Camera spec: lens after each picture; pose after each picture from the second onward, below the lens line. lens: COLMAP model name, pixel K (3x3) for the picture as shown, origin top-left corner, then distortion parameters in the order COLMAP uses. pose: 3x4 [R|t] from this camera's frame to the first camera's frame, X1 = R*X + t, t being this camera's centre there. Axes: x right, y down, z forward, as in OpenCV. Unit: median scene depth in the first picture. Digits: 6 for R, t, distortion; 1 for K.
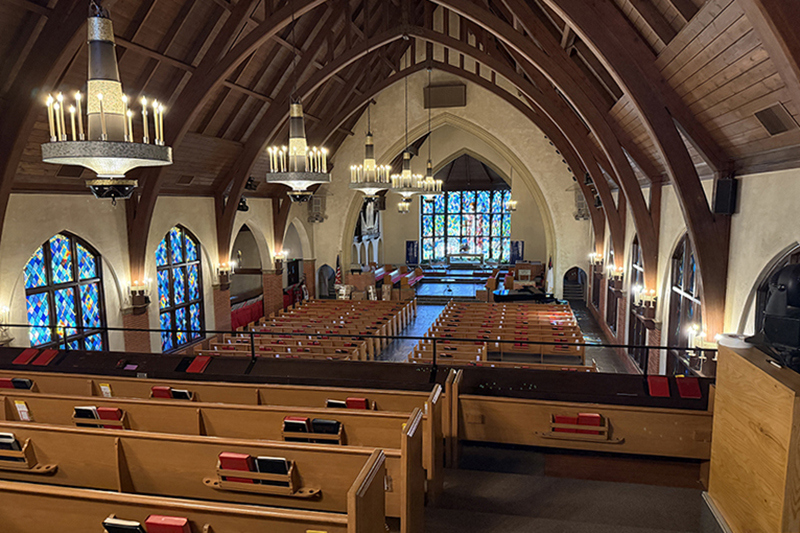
lens RADIAL K [[564.0, 0, 396.2], [0, 564.0, 279.8], [0, 0, 1]] dist [0.097510, -0.112029]
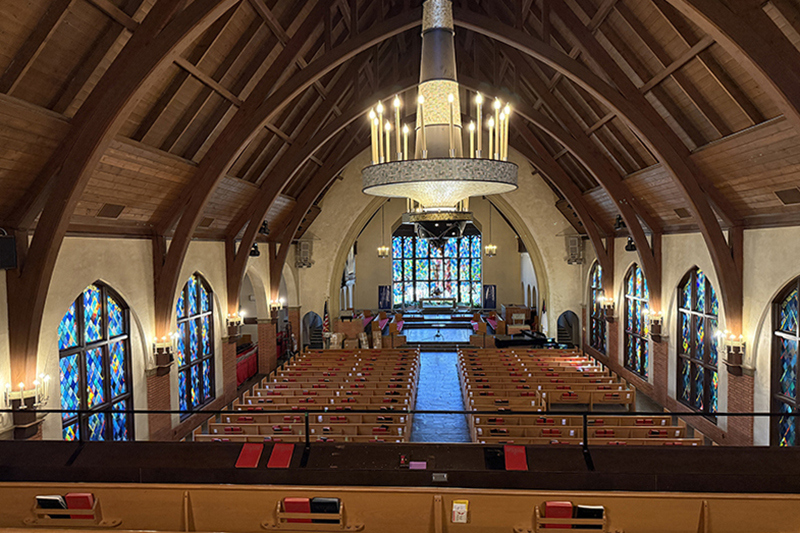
lens RADIAL K [[554.6, 0, 398.5], [0, 554.6, 257.5], [0, 0, 1]] dist [0.071448, -0.101160]
pose [[0.990745, -0.003646, 0.135685, -0.163923], [0.019671, 0.992942, -0.116955, -0.008147], [-0.134301, 0.118541, 0.983825, 0.075188]]
